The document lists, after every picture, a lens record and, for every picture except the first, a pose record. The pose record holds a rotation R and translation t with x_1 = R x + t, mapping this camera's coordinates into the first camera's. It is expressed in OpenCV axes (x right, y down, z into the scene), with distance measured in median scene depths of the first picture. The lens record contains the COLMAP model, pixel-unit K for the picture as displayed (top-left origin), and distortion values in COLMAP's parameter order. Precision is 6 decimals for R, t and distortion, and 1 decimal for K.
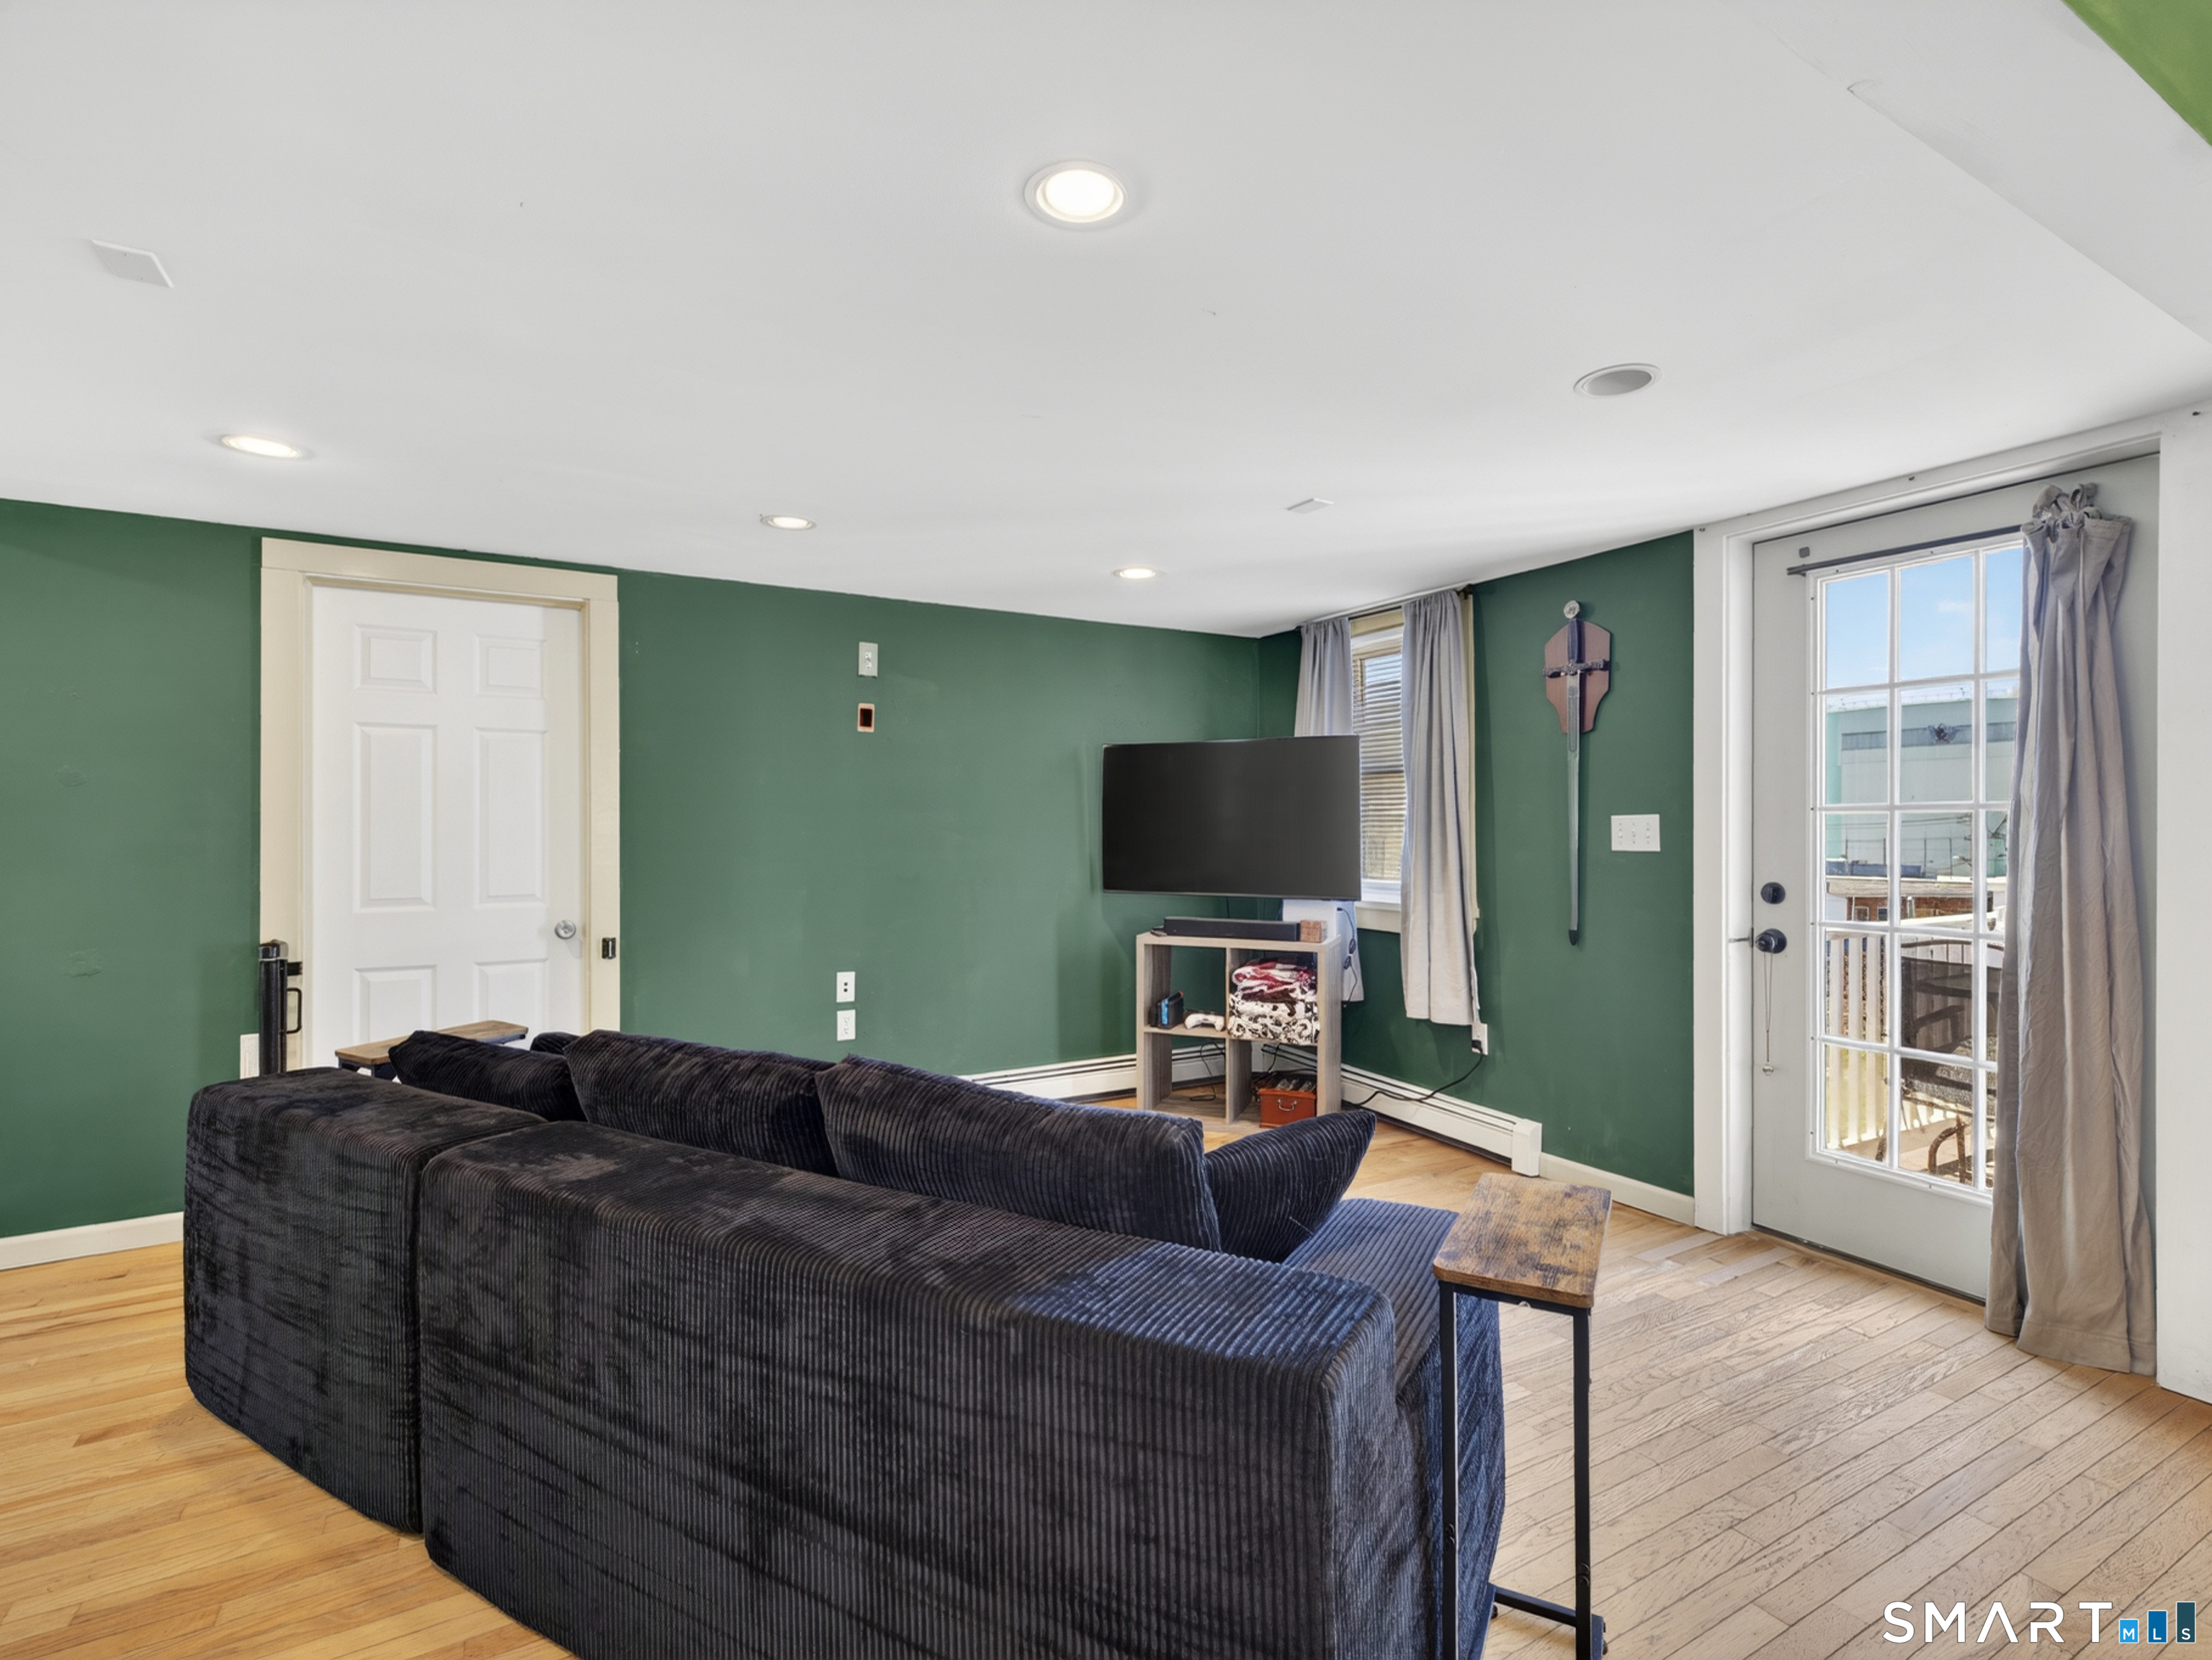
lens RADIAL K [[1050.8, 0, 1125.7], [0, 1050.8, 825.9], [0, 0, 1]] dist [0.014666, -0.002703]
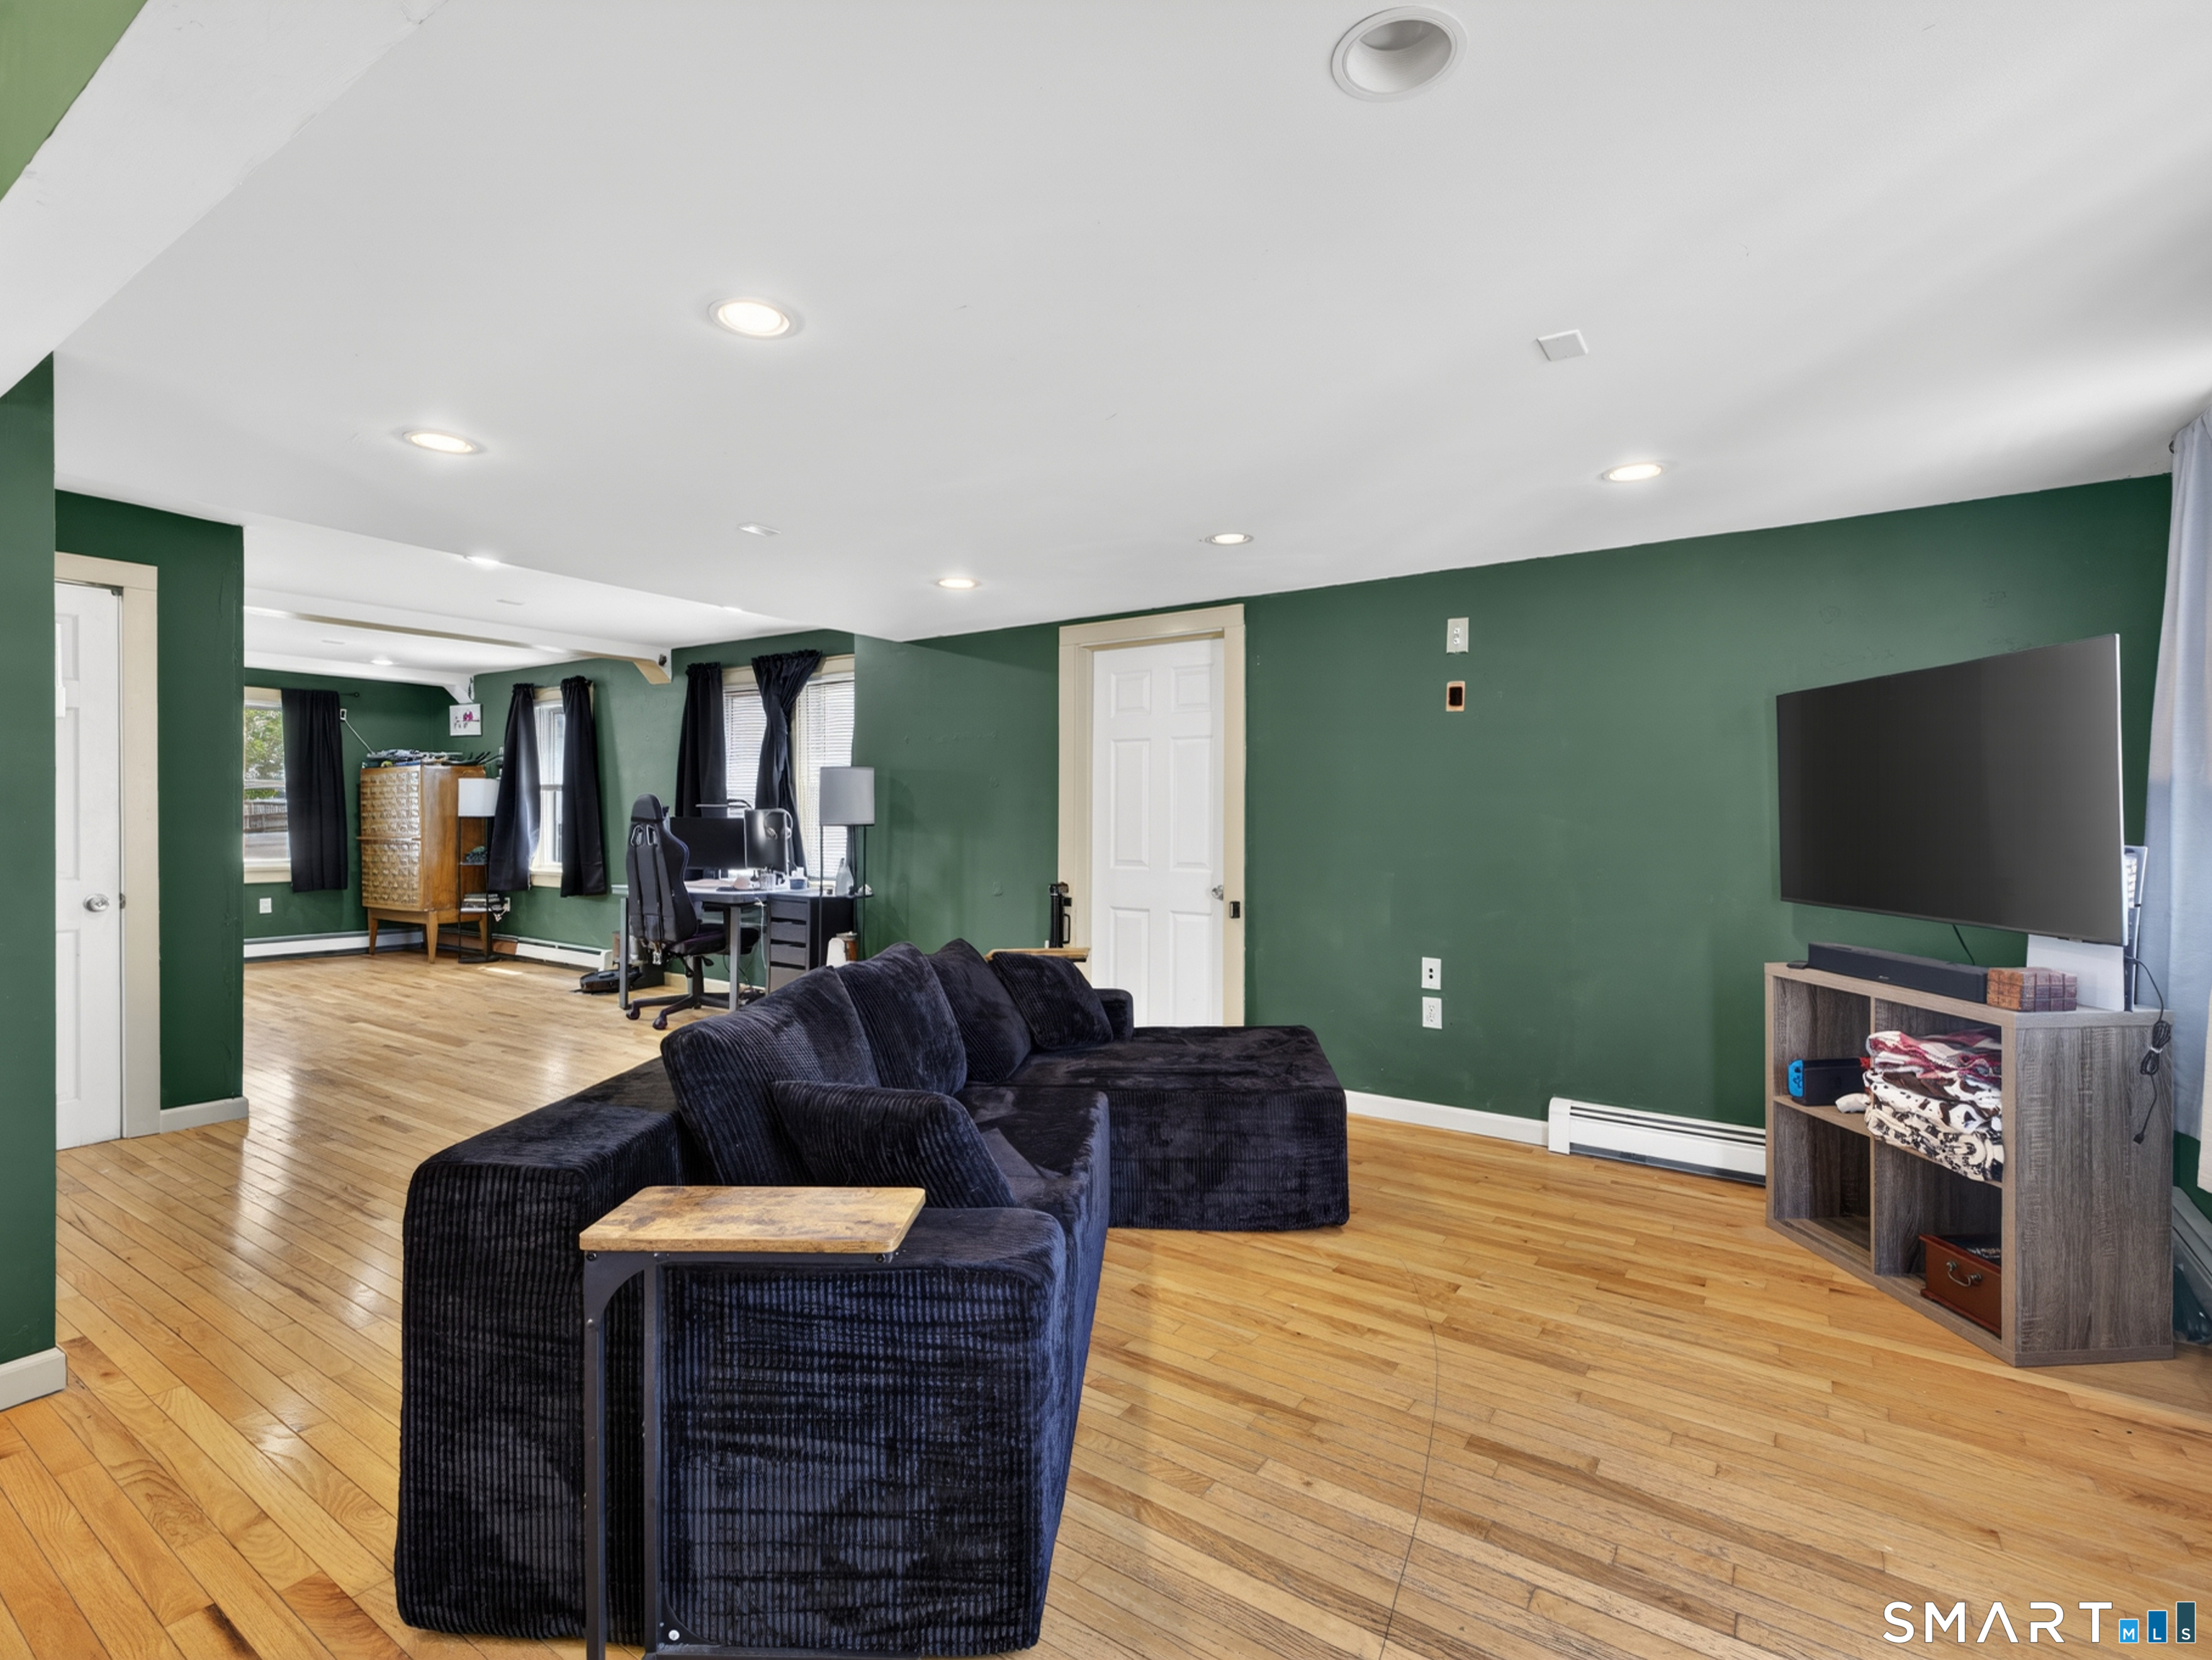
lens RADIAL K [[1050.8, 0, 1109.3], [0, 1050.8, 814.2], [0, 0, 1]] dist [0.014666, -0.002703]
pose [[0.433762, 0.001135, -0.901027, 0.492545], [-0.001130, 0.999999, 0.000716, 0.004270], [0.901027, 0.000708, 0.433763, 0.306511]]
